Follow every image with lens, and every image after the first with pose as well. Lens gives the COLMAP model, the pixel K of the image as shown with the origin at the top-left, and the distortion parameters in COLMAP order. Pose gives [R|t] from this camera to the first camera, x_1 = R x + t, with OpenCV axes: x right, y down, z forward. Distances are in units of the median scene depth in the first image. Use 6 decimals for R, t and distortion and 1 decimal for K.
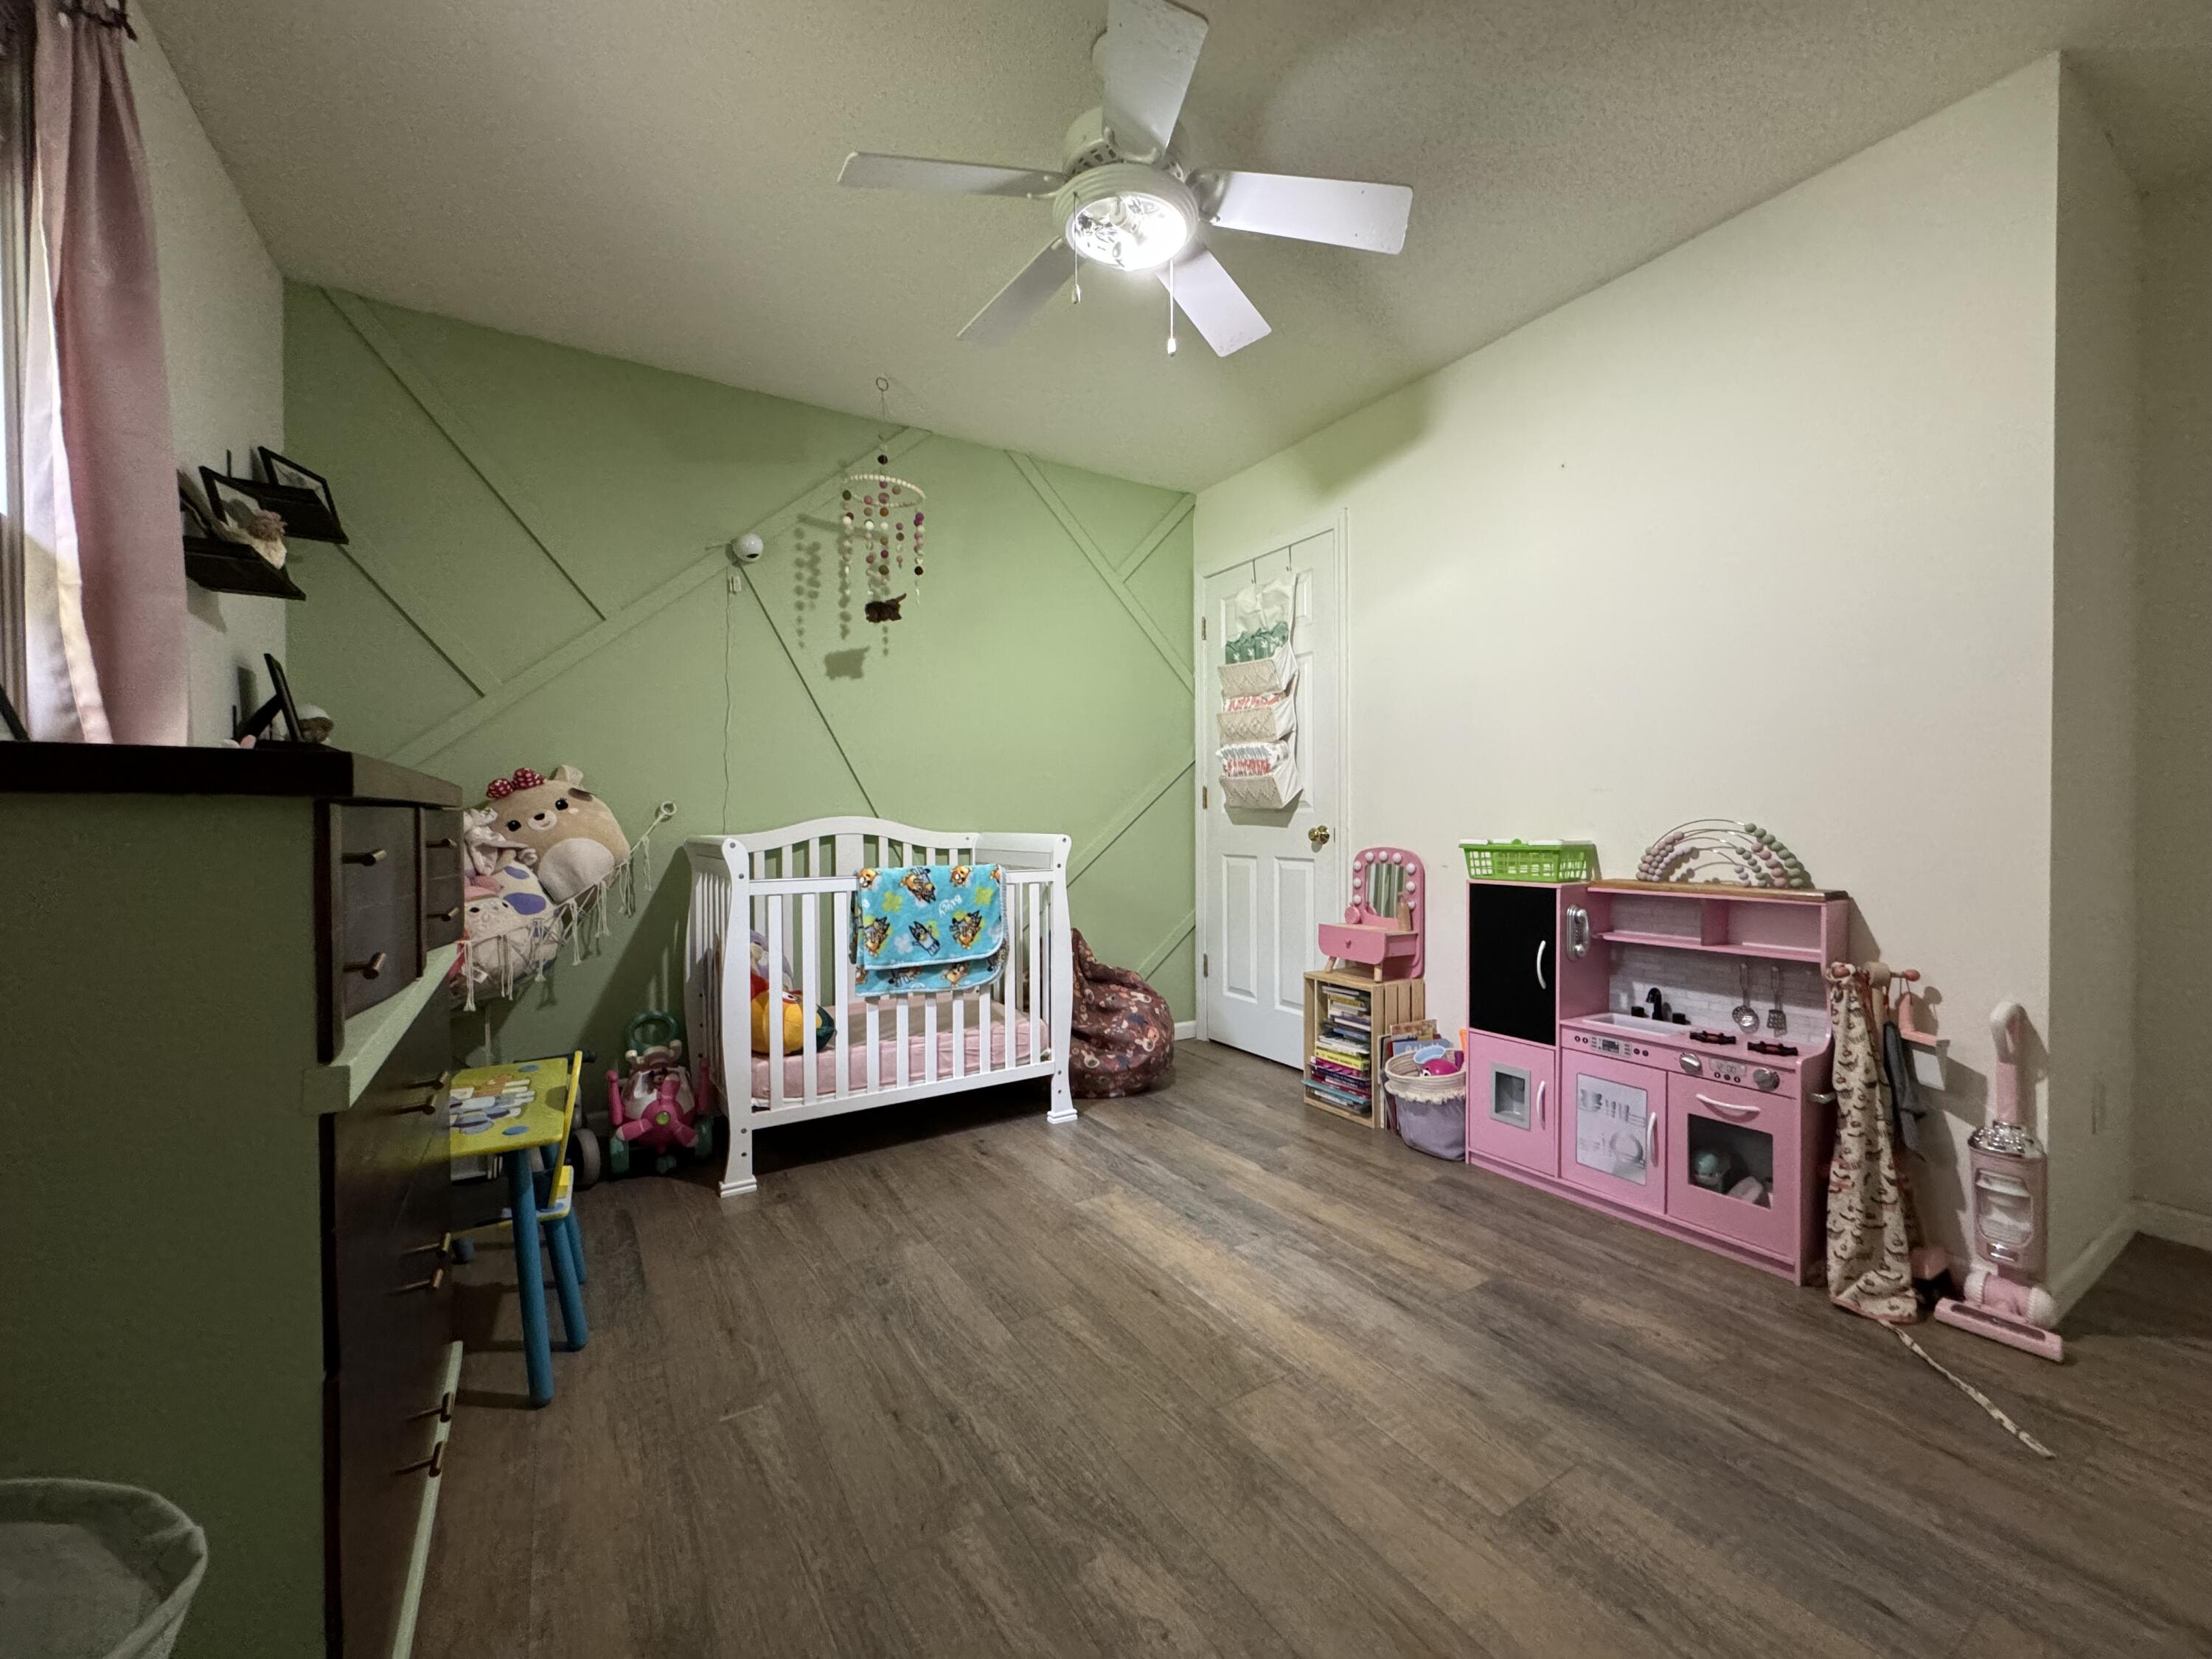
lens RADIAL K [[878.9, 0, 1106.0], [0, 878.9, 829.5], [0, 0, 1]] dist [-0.001680, -0.000199]
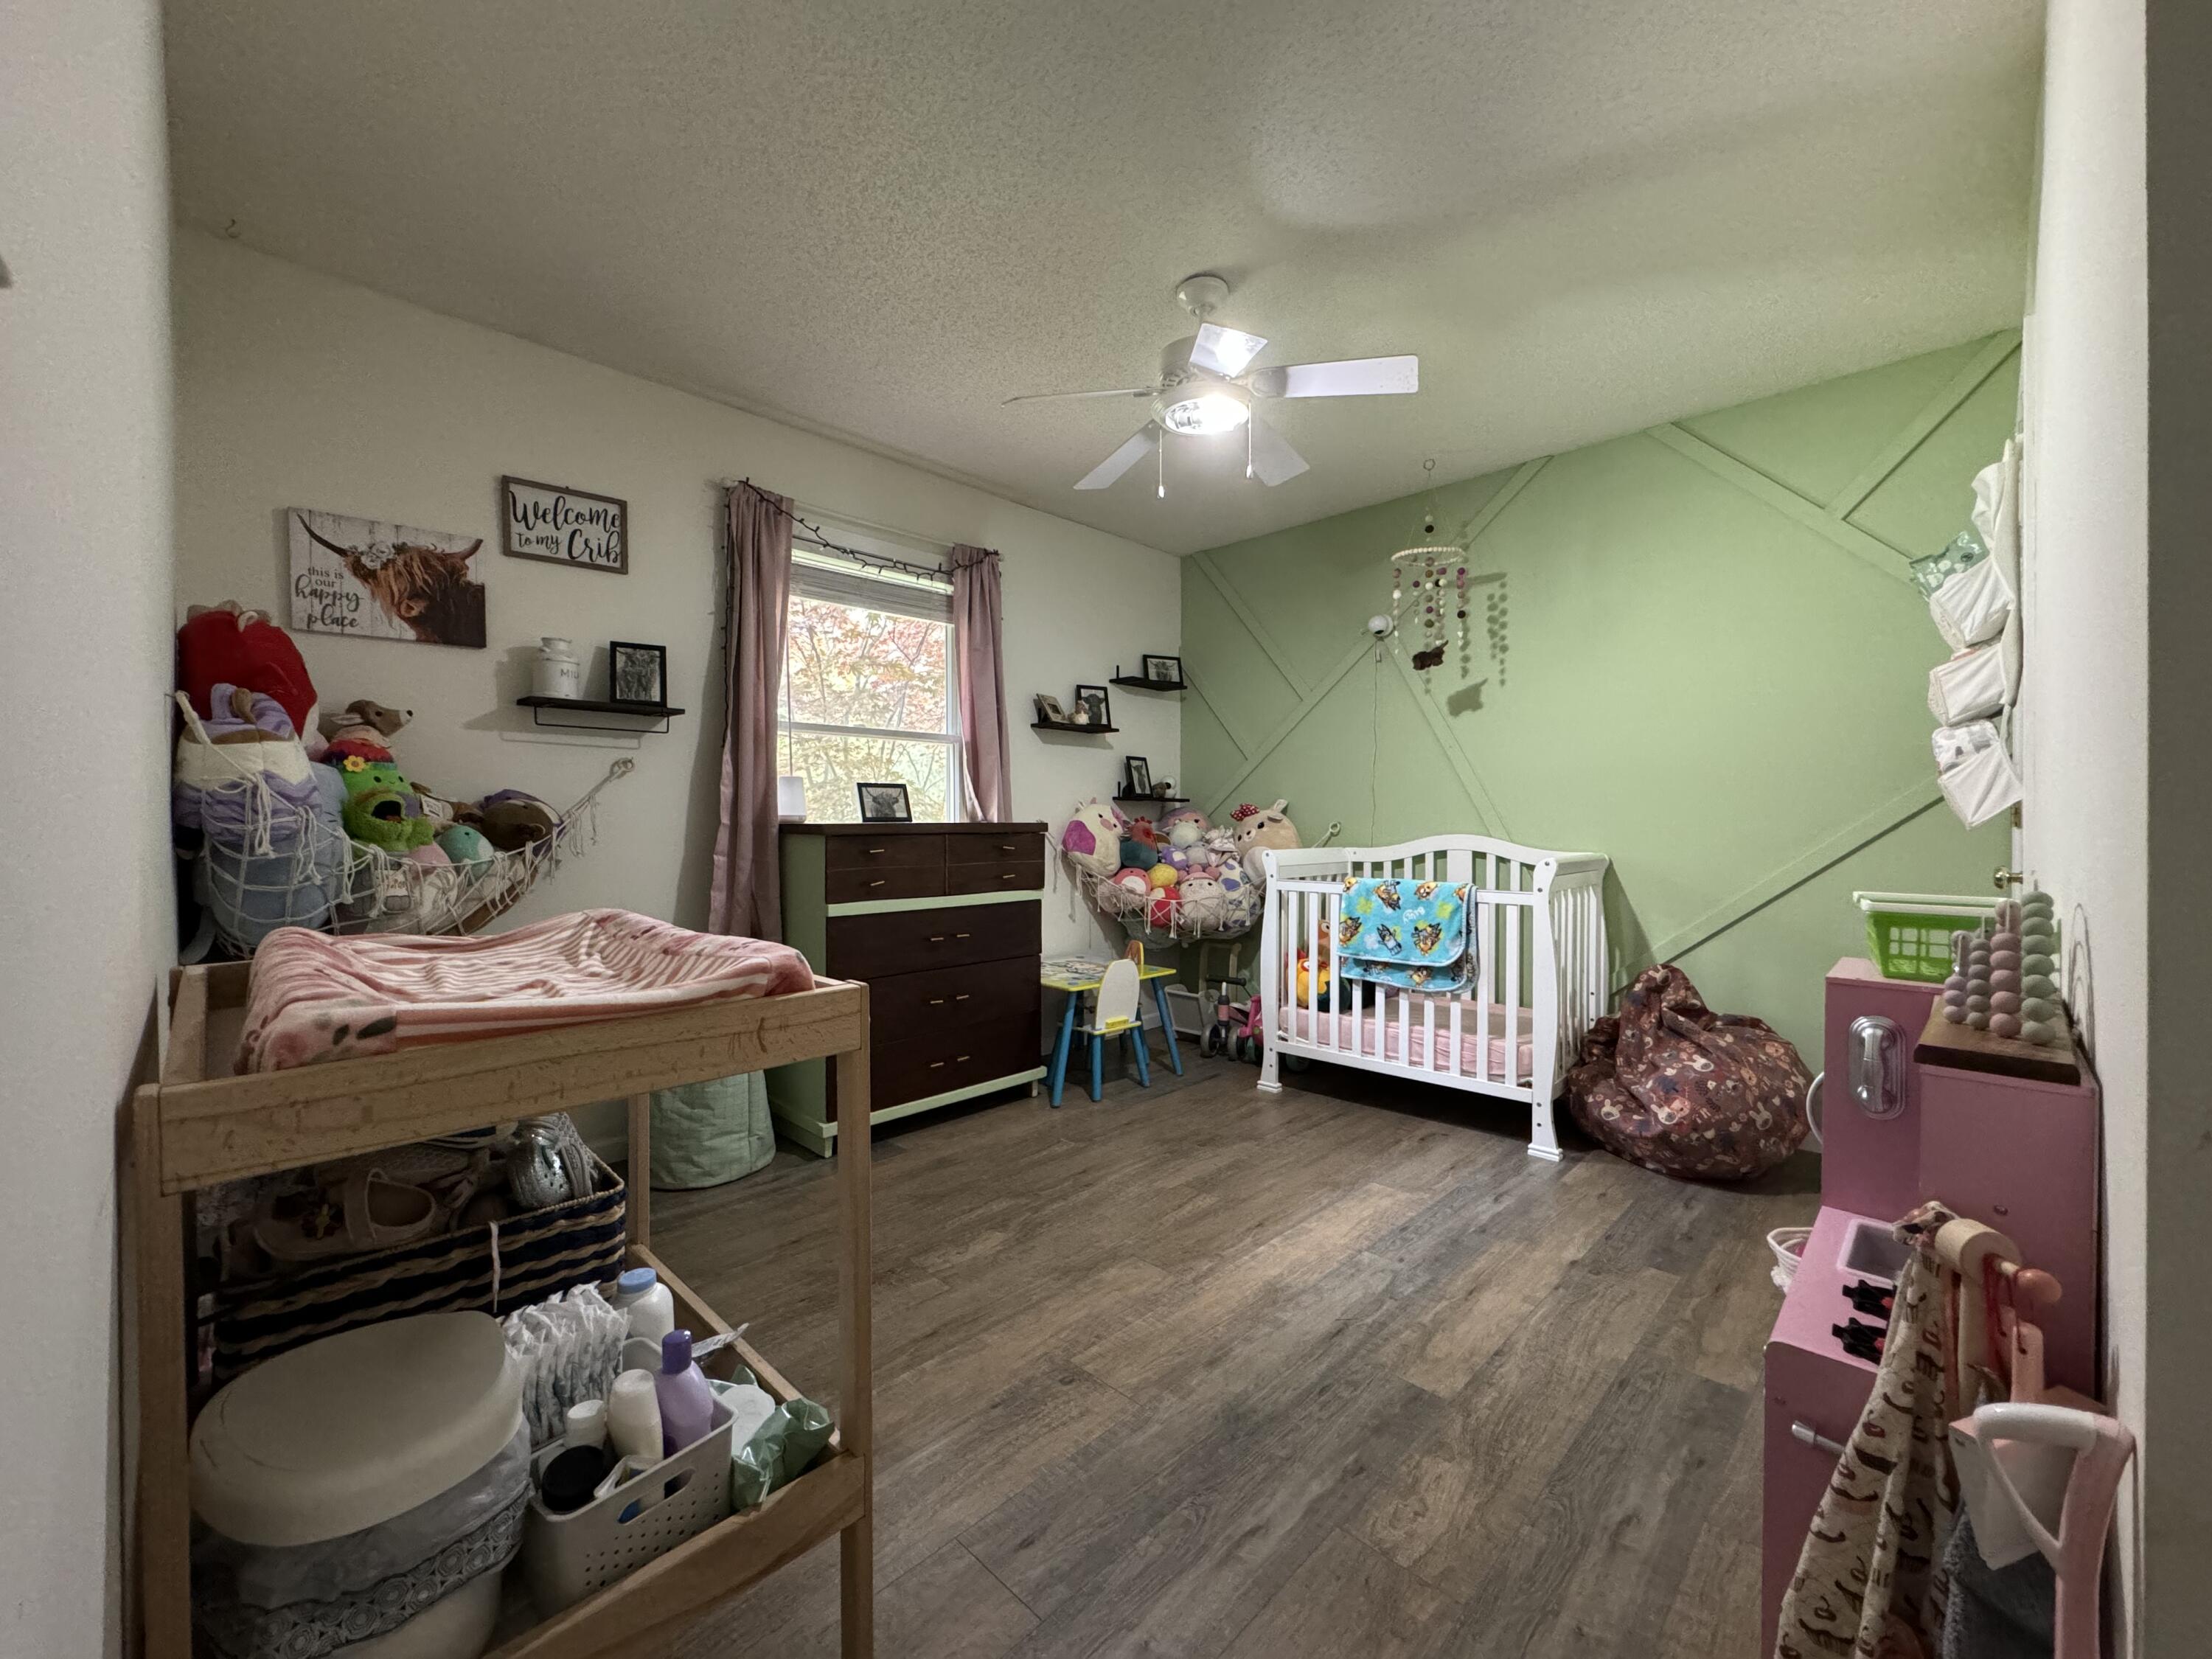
lens RADIAL K [[878.9, 0, 1106.0], [0, 878.9, 829.5], [0, 0, 1]] dist [-0.001680, -0.000199]
pose [[0.238471, 0.009743, -0.971101, 0.859490], [-0.014868, 0.999869, 0.006380, -0.026931], [0.971036, 0.012917, 0.238585, 0.344749]]
